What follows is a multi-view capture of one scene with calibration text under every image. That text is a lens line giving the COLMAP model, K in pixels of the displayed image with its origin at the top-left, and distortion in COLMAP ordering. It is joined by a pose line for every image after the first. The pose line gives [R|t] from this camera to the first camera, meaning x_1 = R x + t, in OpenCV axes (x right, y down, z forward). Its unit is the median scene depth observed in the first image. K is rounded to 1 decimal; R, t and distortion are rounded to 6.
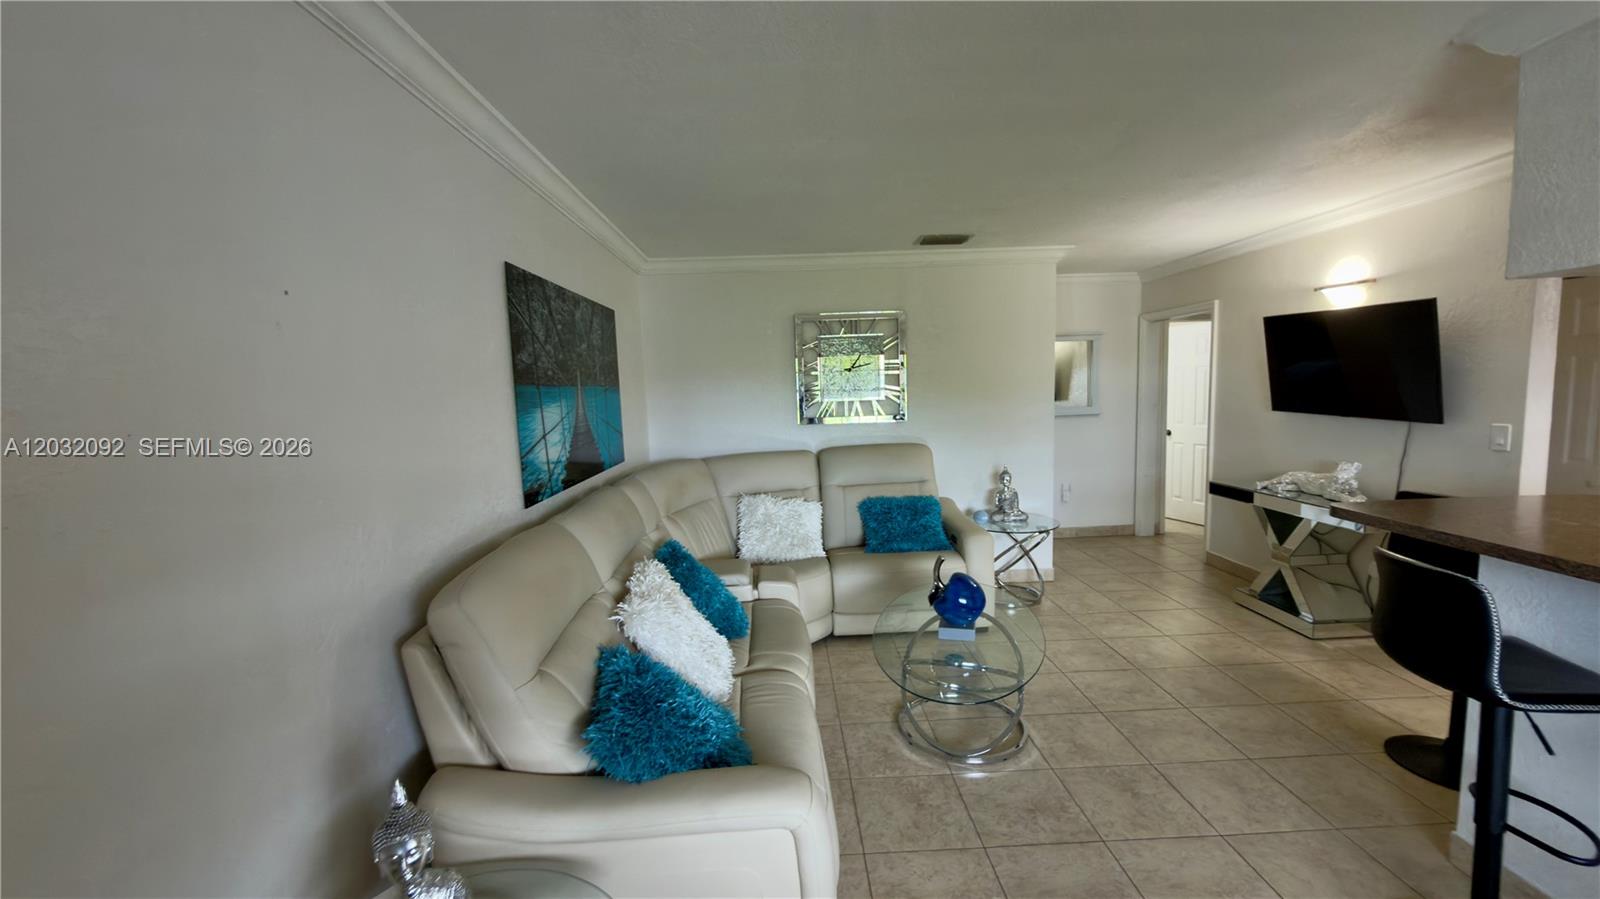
lens RADIAL K [[635.4, 0, 798.9], [0, 635.4, 454.6], [0, 0, 1]] dist [0.000637, 0.000058]
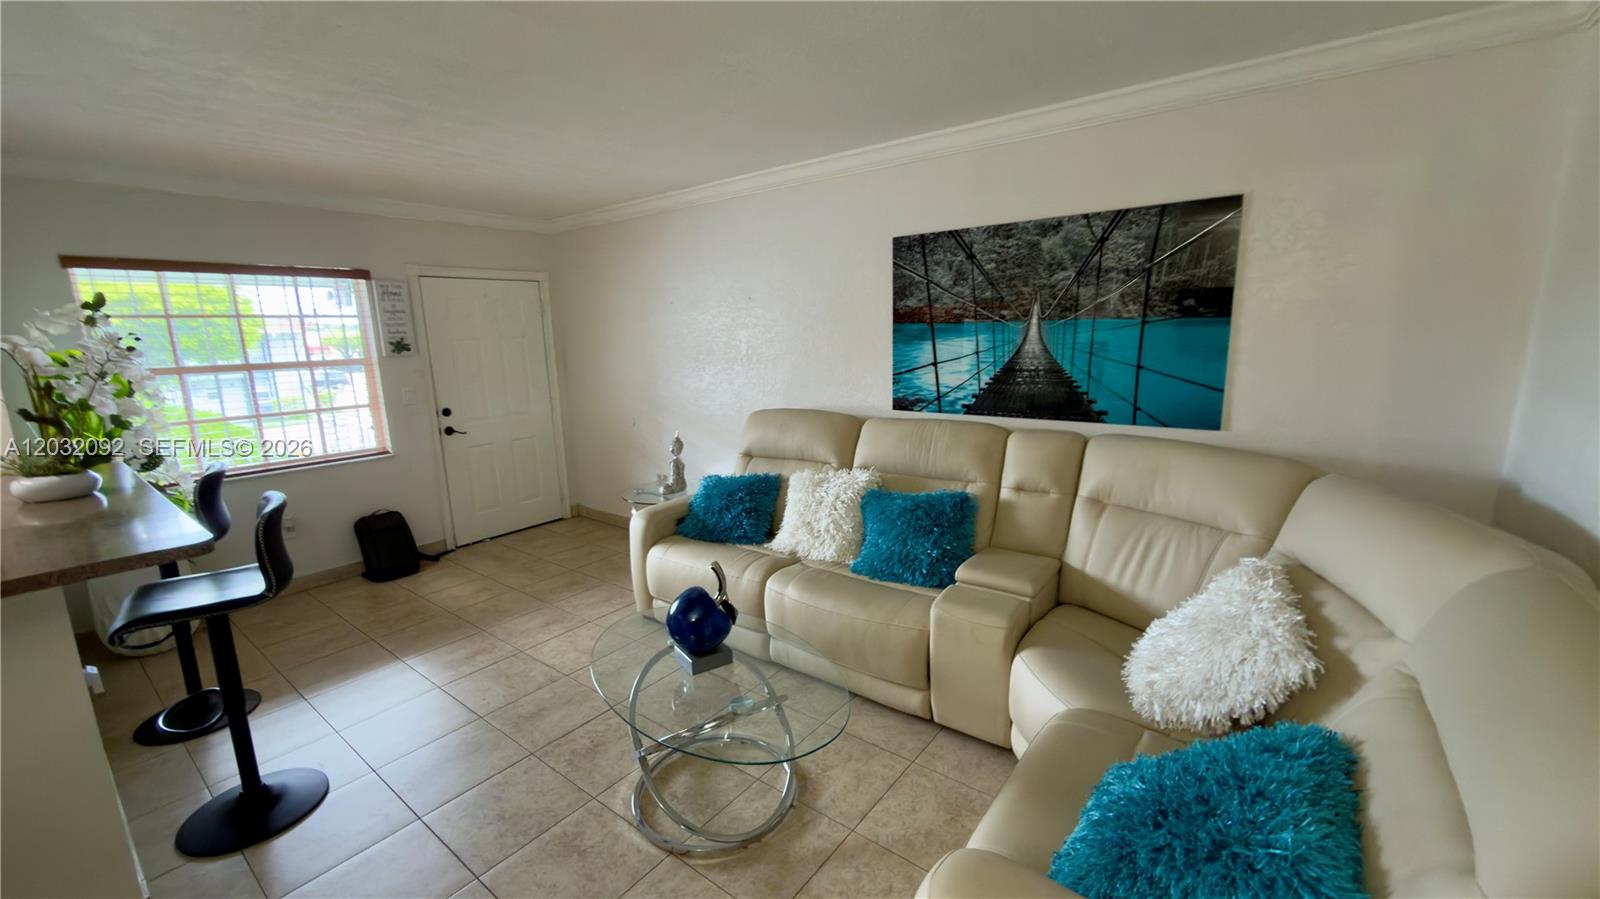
lens RADIAL K [[635.4, 0, 798.9], [0, 635.4, 454.6], [0, 0, 1]] dist [0.000637, 0.000058]
pose [[-0.639552, 0.199518, -0.742405, 0.805300], [-0.034536, 0.957301, 0.287023, -0.224869], [0.767972, 0.209206, -0.605353, 1.715747]]
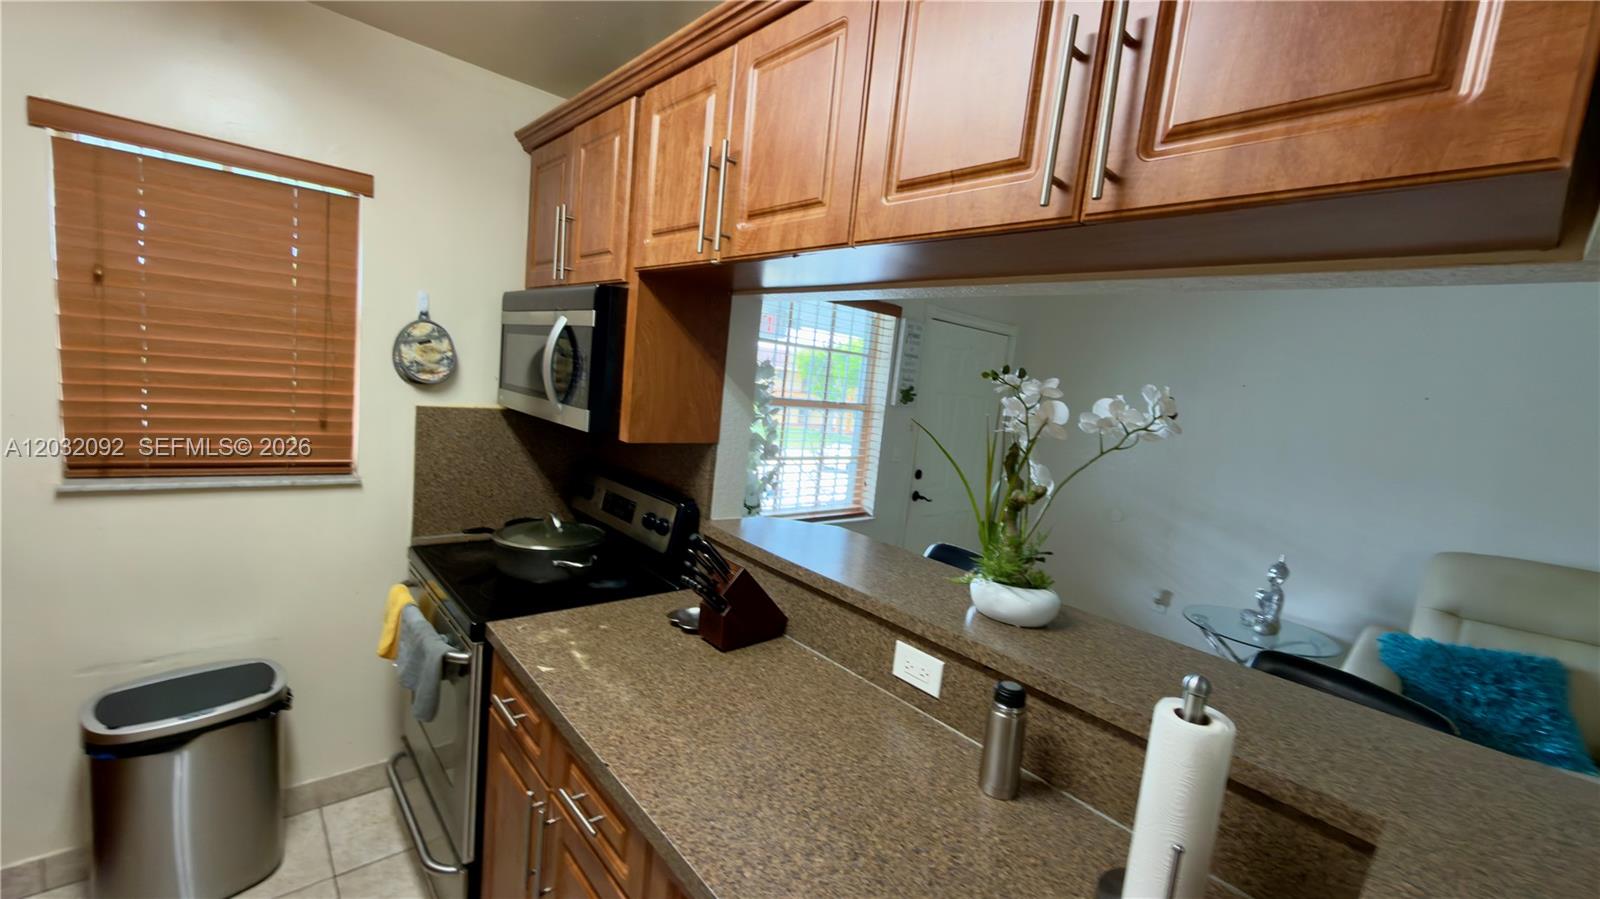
lens RADIAL K [[635.4, 0, 798.9], [0, 635.4, 454.6], [0, 0, 1]] dist [0.000637, 0.000058]
pose [[-0.766069, 0.033814, -0.641868, 1.333966], [-0.143266, 0.964510, 0.221799, -0.129495], [0.626589, 0.261871, -0.734037, 0.701584]]
